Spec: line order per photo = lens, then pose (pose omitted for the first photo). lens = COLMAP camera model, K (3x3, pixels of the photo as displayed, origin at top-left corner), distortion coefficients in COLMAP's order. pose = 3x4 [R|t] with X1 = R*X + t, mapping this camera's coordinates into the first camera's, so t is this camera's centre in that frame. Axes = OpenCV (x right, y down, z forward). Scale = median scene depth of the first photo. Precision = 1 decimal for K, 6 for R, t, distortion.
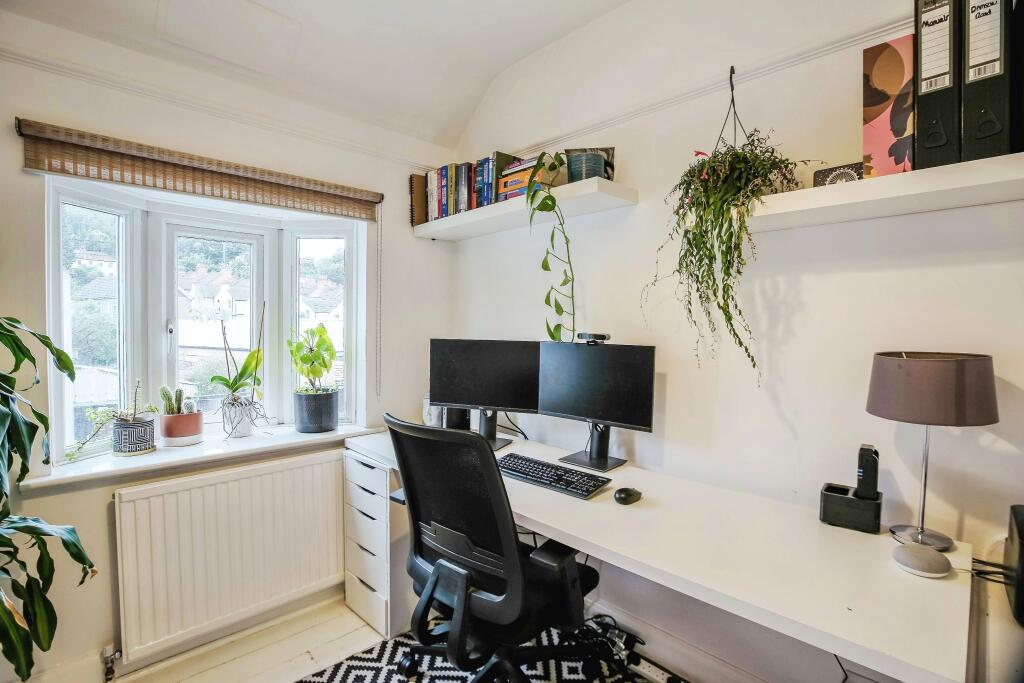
lens RADIAL K [[477.1, 0, 511.1], [0, 477.1, 337.0], [0, 0, 1]] dist [-0.002080, 0.000168]
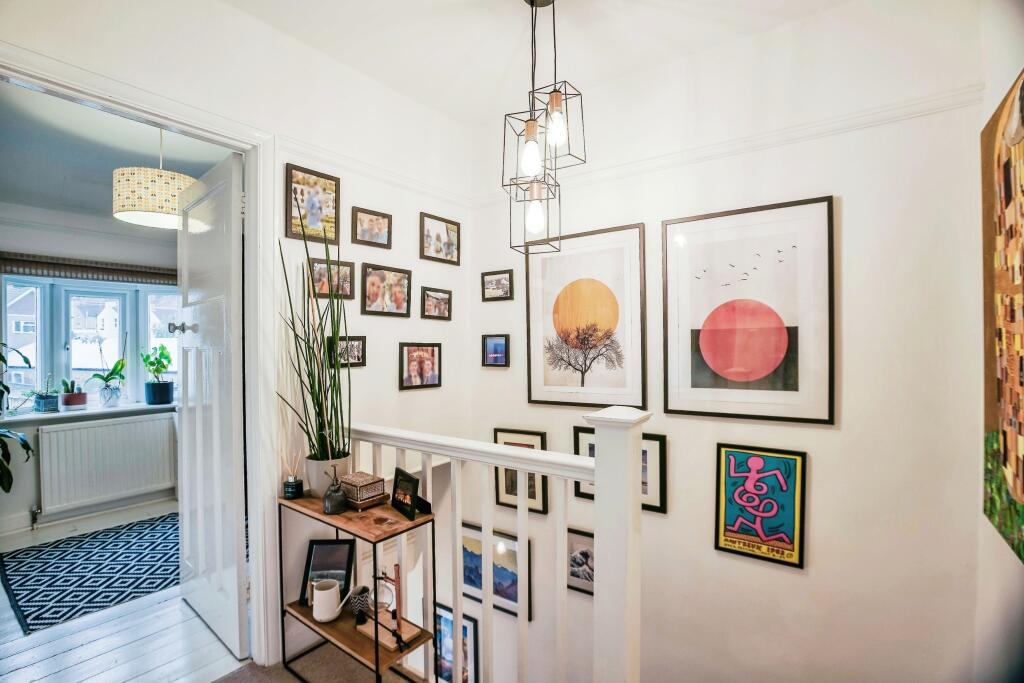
lens RADIAL K [[477.1, 0, 513.9], [0, 477.1, 347.3], [0, 0, 1]] dist [-0.002080, 0.000168]
pose [[0.987778, -0.012299, 0.155381, 0.713404], [0.015049, 0.999750, -0.016534, 0.038171], [-0.155139, 0.018670, 0.987716, -1.100149]]
